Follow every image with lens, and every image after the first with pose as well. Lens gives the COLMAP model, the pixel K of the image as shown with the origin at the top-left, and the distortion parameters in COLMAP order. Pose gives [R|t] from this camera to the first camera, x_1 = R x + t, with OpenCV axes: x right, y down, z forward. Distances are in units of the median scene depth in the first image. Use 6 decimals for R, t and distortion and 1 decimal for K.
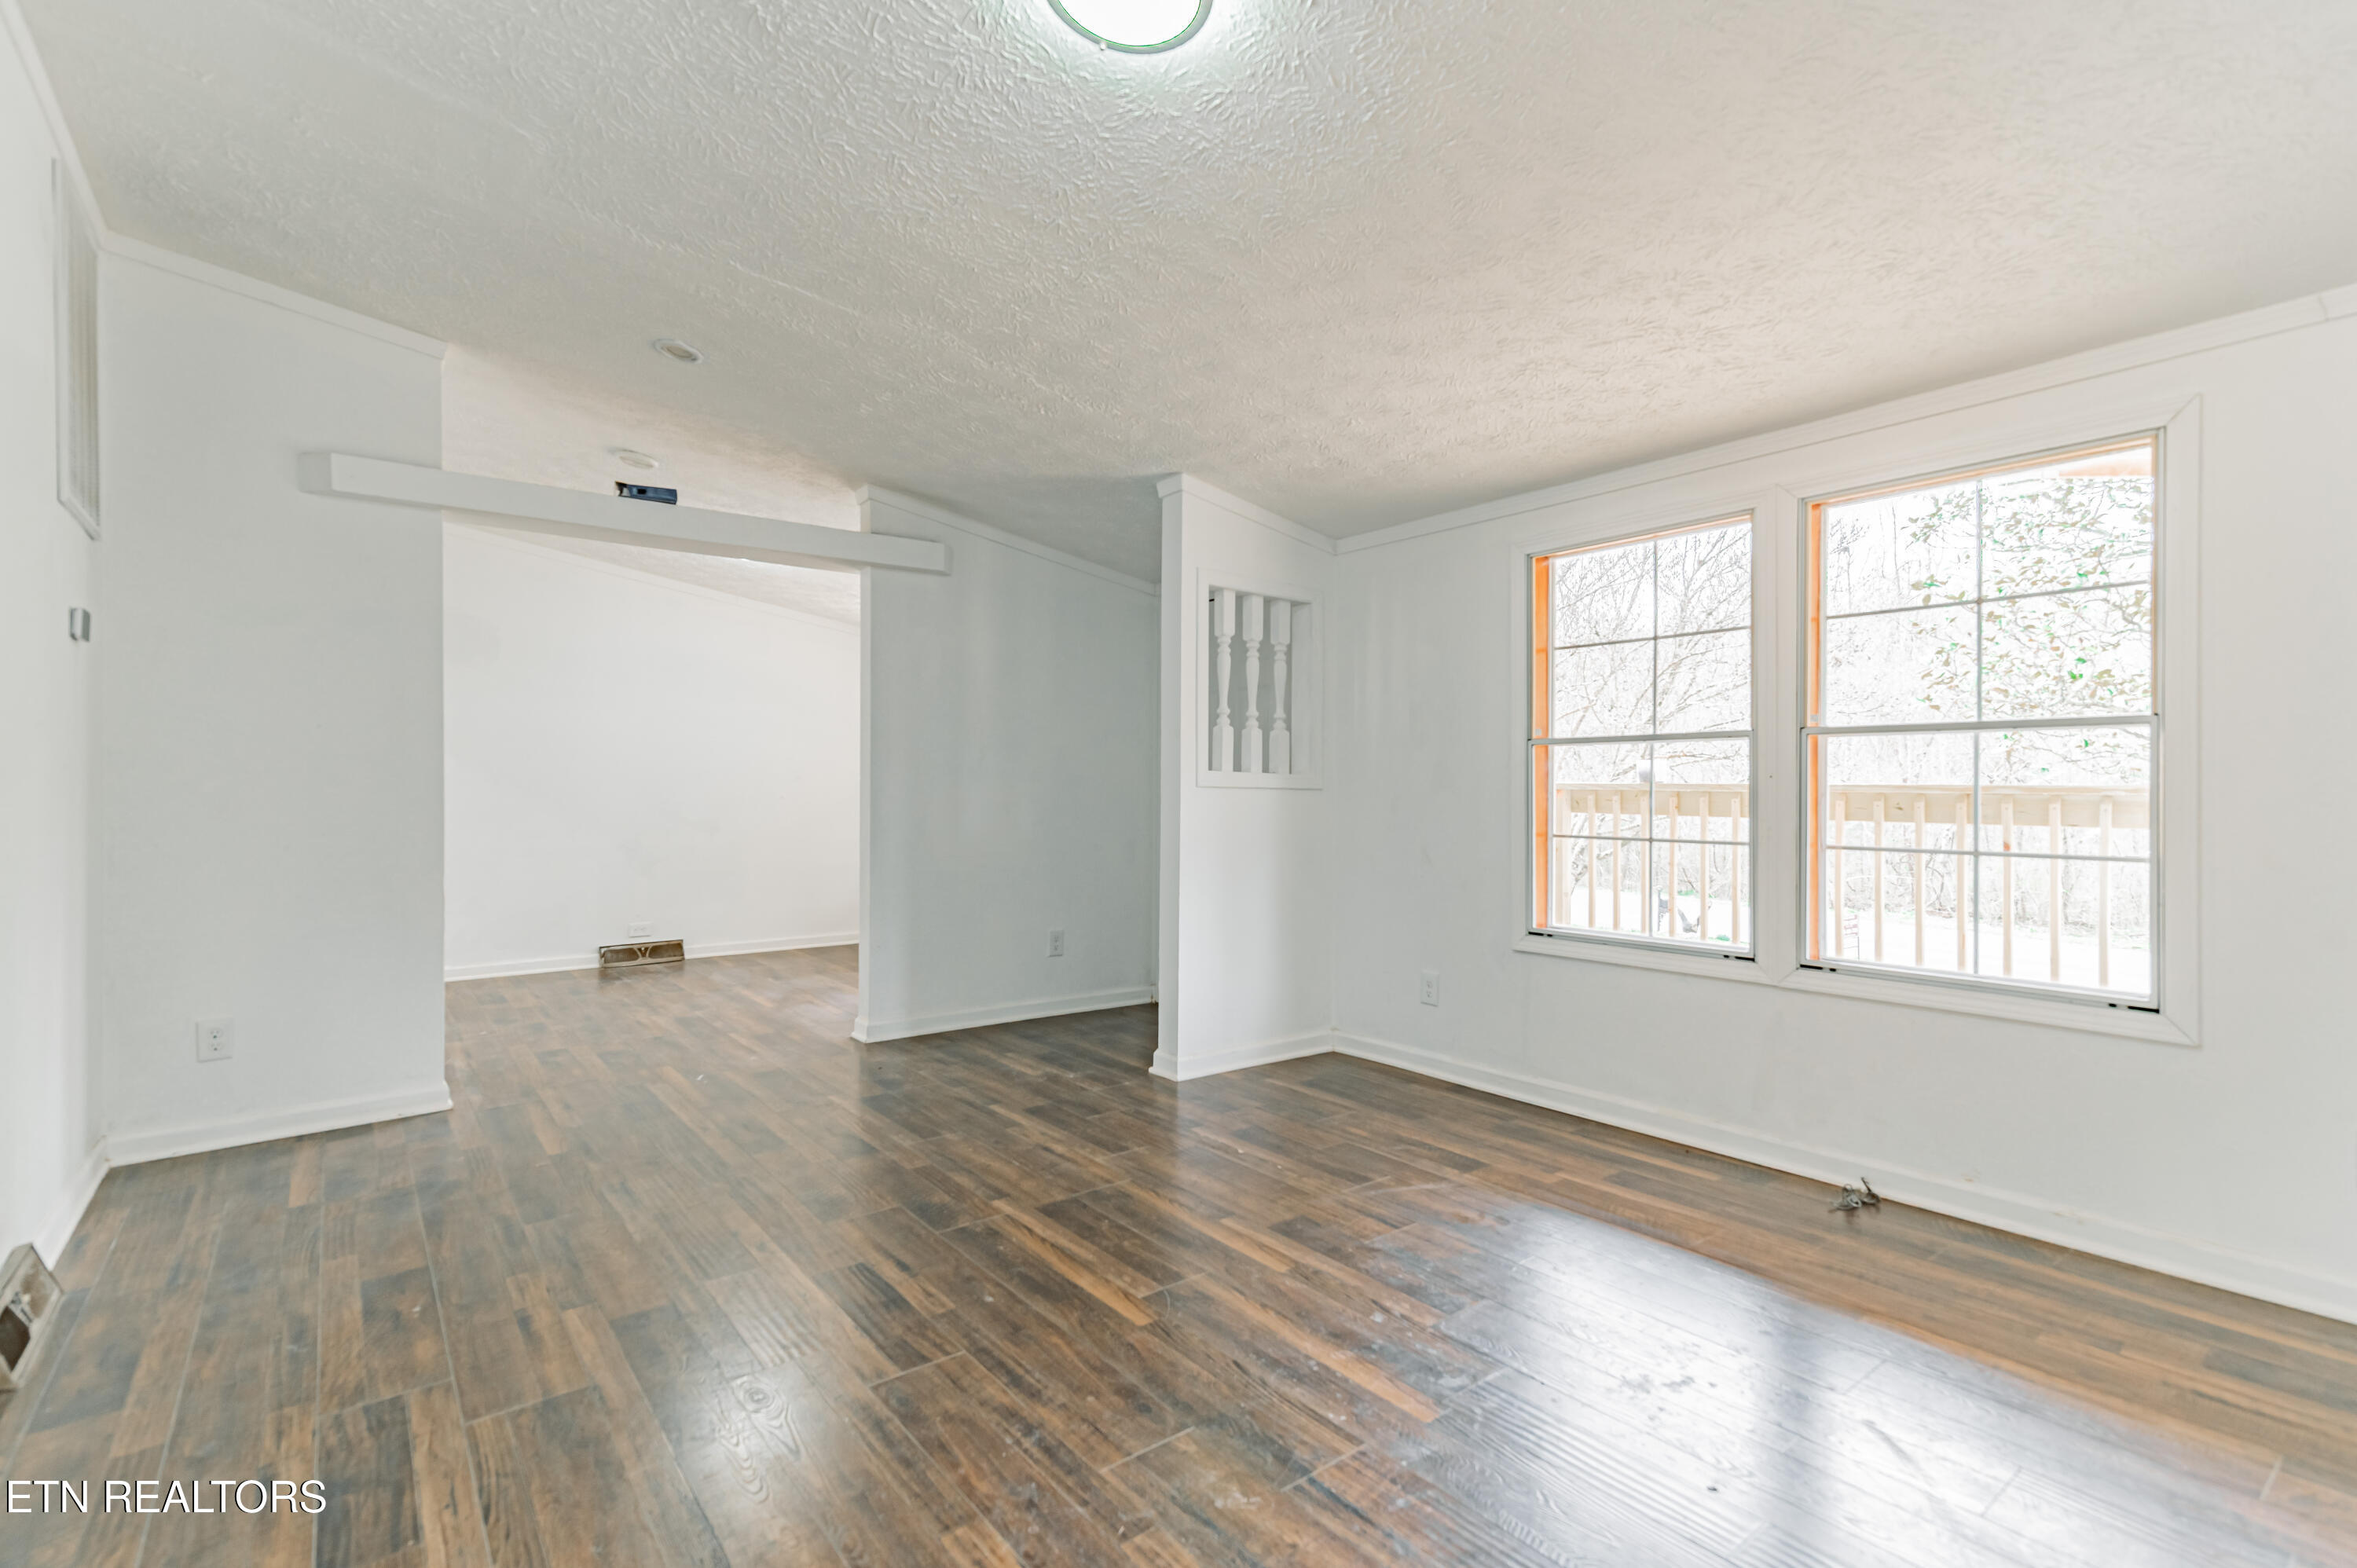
lens RADIAL K [[1078.6, 0, 1195.3], [0, 1078.6, 785.0], [0, 0, 1]] dist [0.016041, -0.002139]
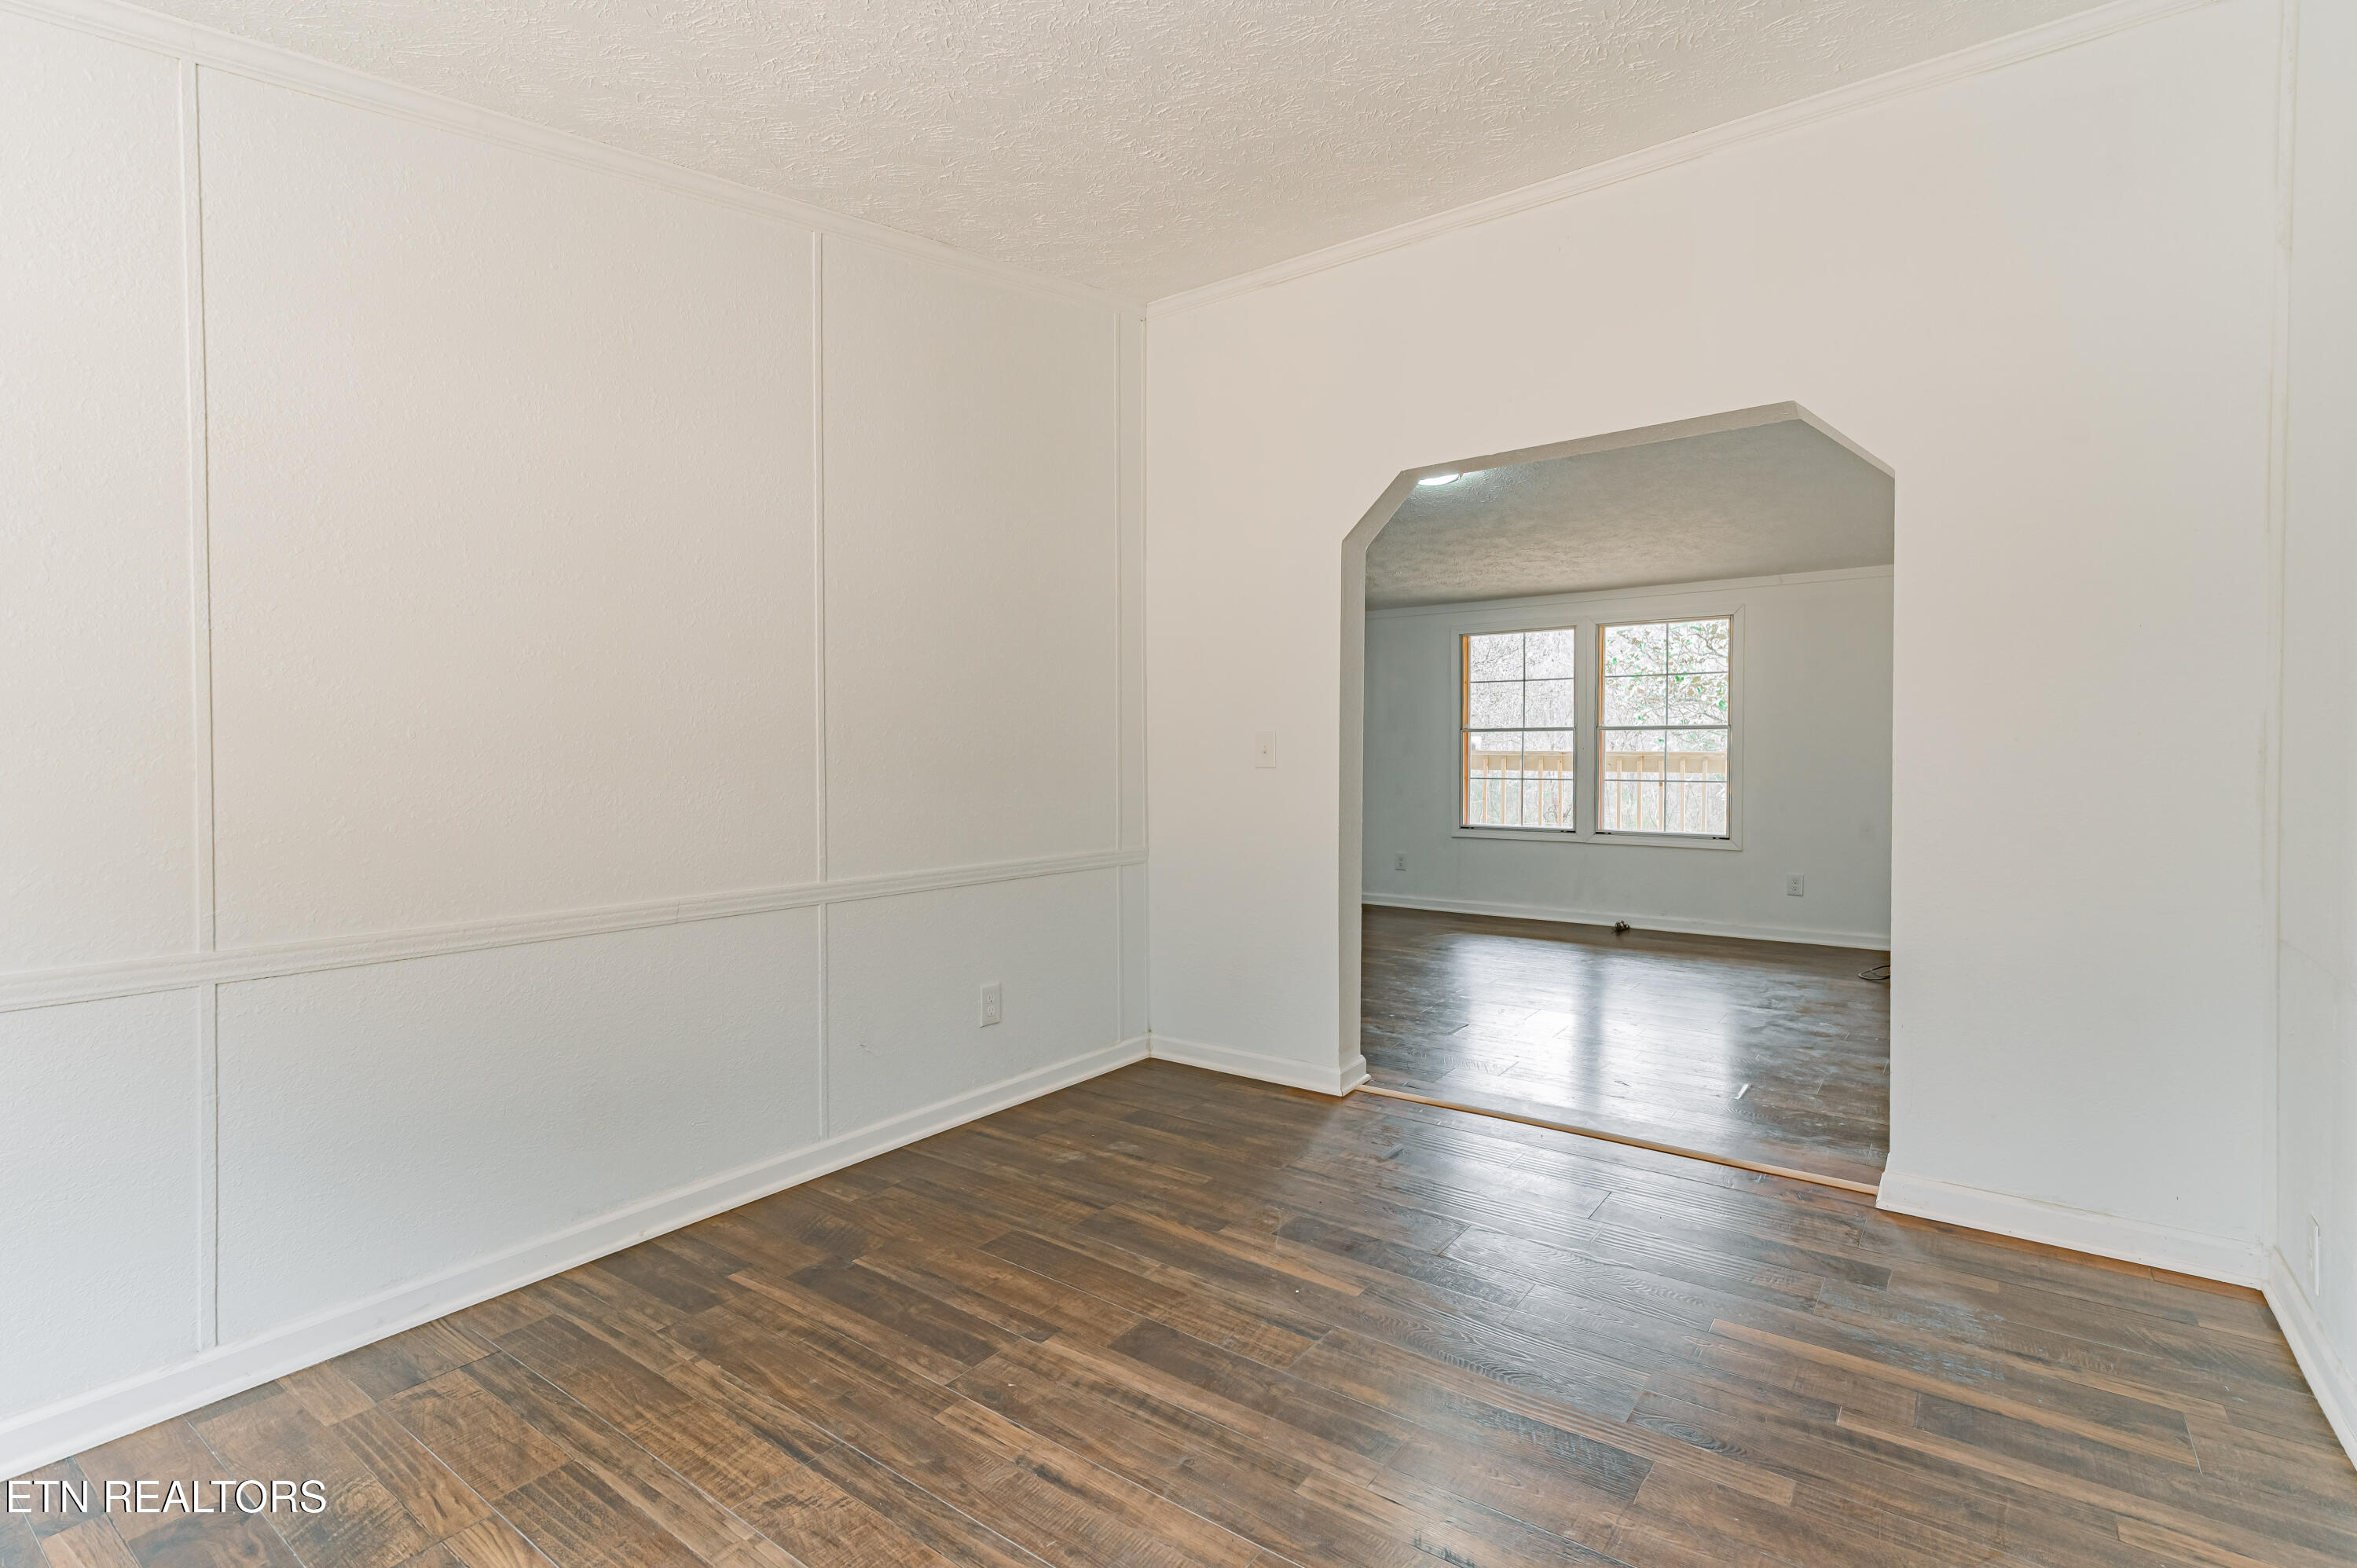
lens RADIAL K [[1078.6, 0, 1174.5], [0, 1078.6, 775.8], [0, 0, 1]] dist [0.016041, -0.002139]
pose [[0.956062, -0.004915, 0.293123, -0.811538], [-0.001461, 0.999767, 0.021529, 0.001535], [-0.293160, -0.021011, 0.955832, -0.768570]]
